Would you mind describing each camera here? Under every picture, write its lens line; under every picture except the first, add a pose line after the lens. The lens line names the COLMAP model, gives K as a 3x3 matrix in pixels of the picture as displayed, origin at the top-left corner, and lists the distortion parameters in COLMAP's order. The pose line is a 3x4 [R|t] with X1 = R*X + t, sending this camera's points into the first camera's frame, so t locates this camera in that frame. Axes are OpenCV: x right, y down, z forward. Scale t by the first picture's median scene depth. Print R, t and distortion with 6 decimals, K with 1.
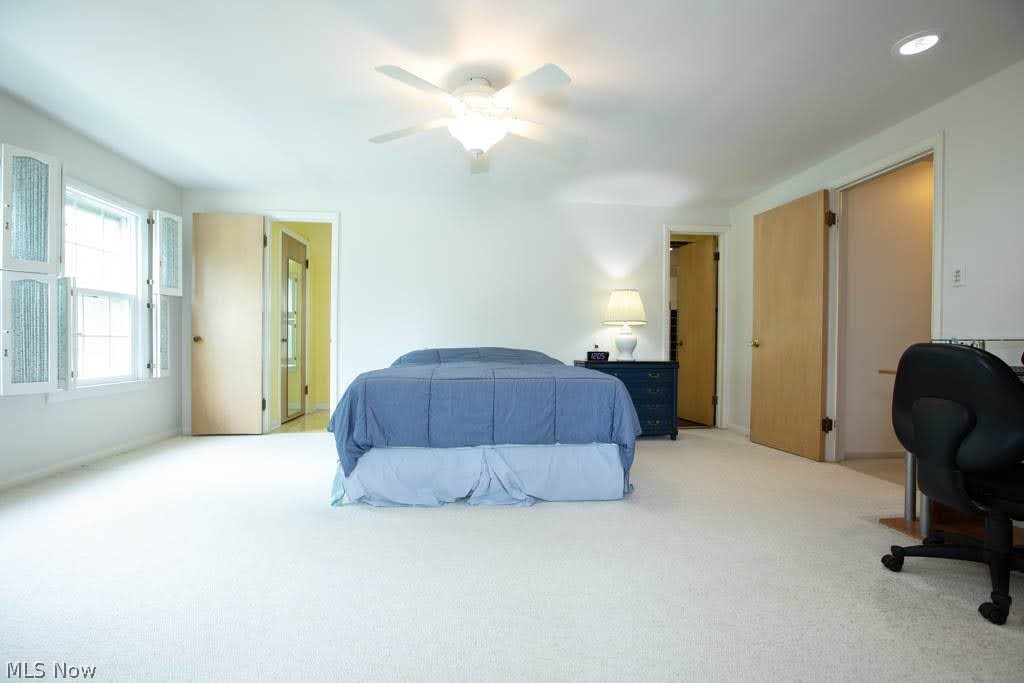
lens RADIAL K [[473.7, 0, 512.9], [0, 473.7, 345.2], [0, 0, 1]] dist [-0.057921, 0.020002]
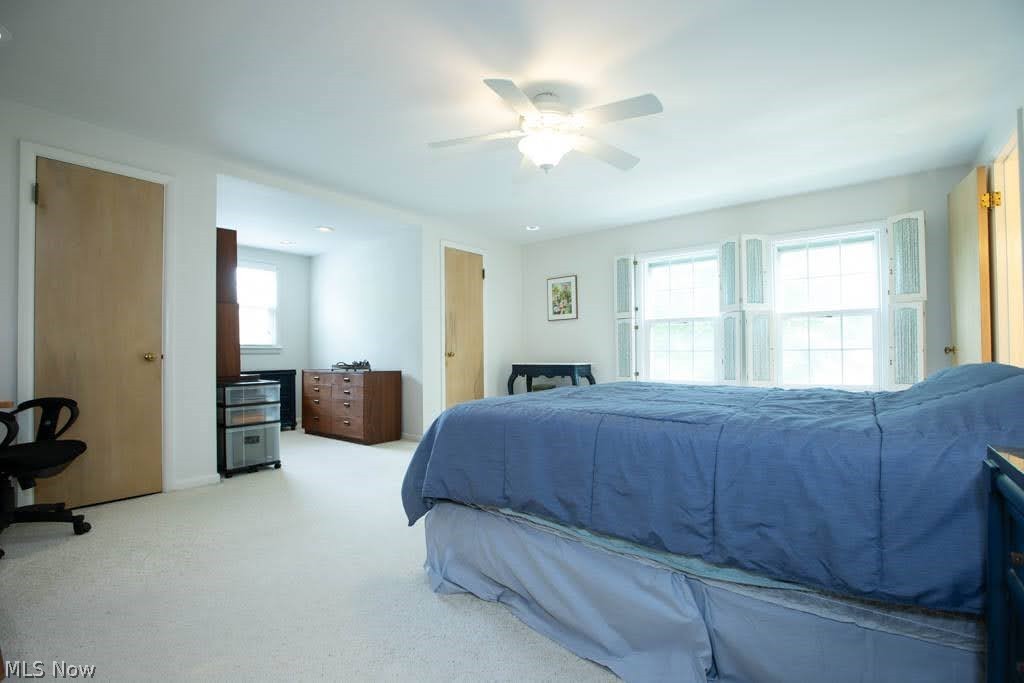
lens RADIAL K [[474.1, 0, 511.9], [0, 474.1, 346.9], [0, 0, 1]] dist [-0.045041, 0.018253]
pose [[-0.707114, -0.013851, -0.706964, 0.490205], [-0.001859, 0.999841, -0.017730, -0.003069], [0.707098, -0.011223, -0.707027, 1.173441]]
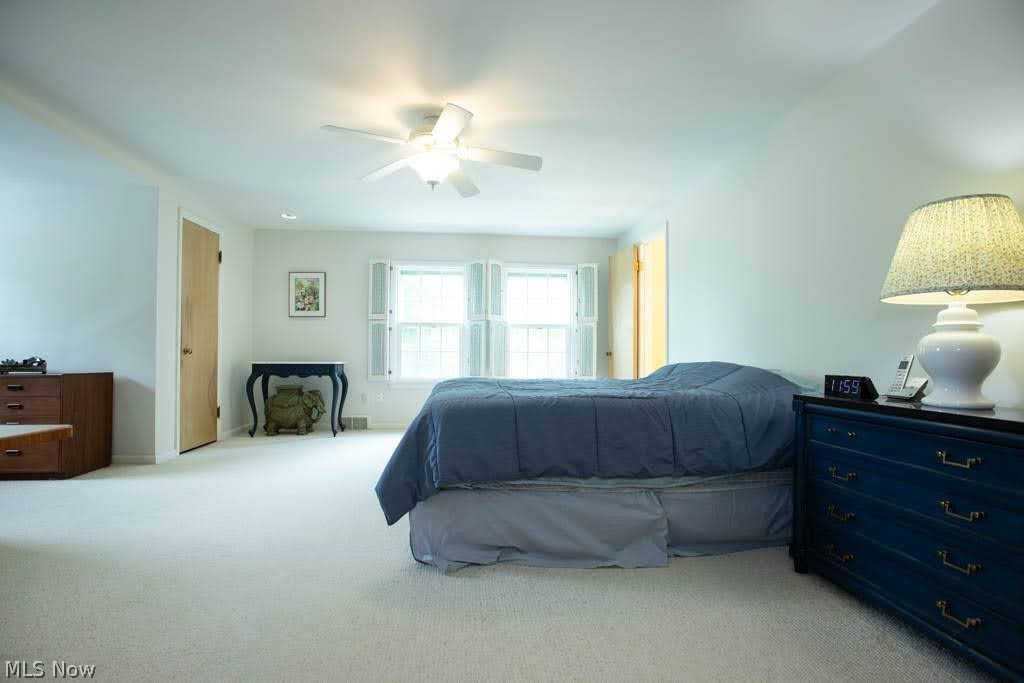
lens RADIAL K [[473.7, 0, 512.9], [0, 473.7, 345.2], [0, 0, 1]] dist [-0.057921, 0.020002]
pose [[-0.016168, -0.026372, -0.999521, 0.723721], [-0.010288, 0.999604, -0.026208, 0.000267], [0.999816, 0.009859, -0.016433, 0.858886]]
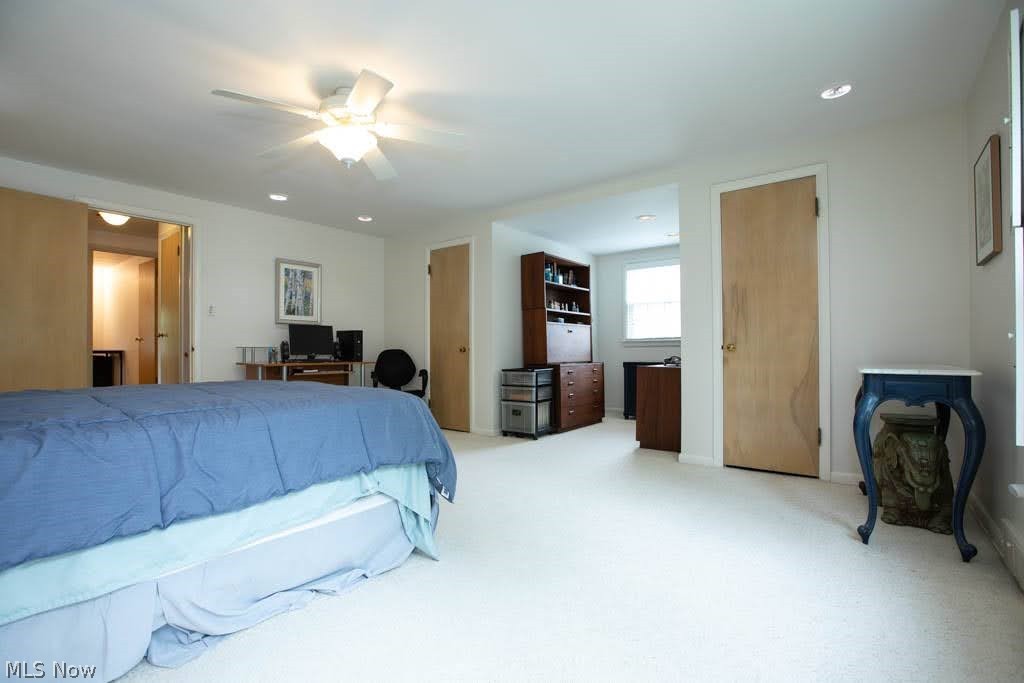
lens RADIAL K [[473.7, 0, 512.9], [0, 473.7, 345.2], [0, 0, 1]] dist [-0.057921, 0.020002]
pose [[-0.716769, 0.001698, 0.697309, -0.703374], [0.002605, 0.999997, 0.000243, -0.011436], [-0.697306, 0.001991, -0.716771, 1.038368]]
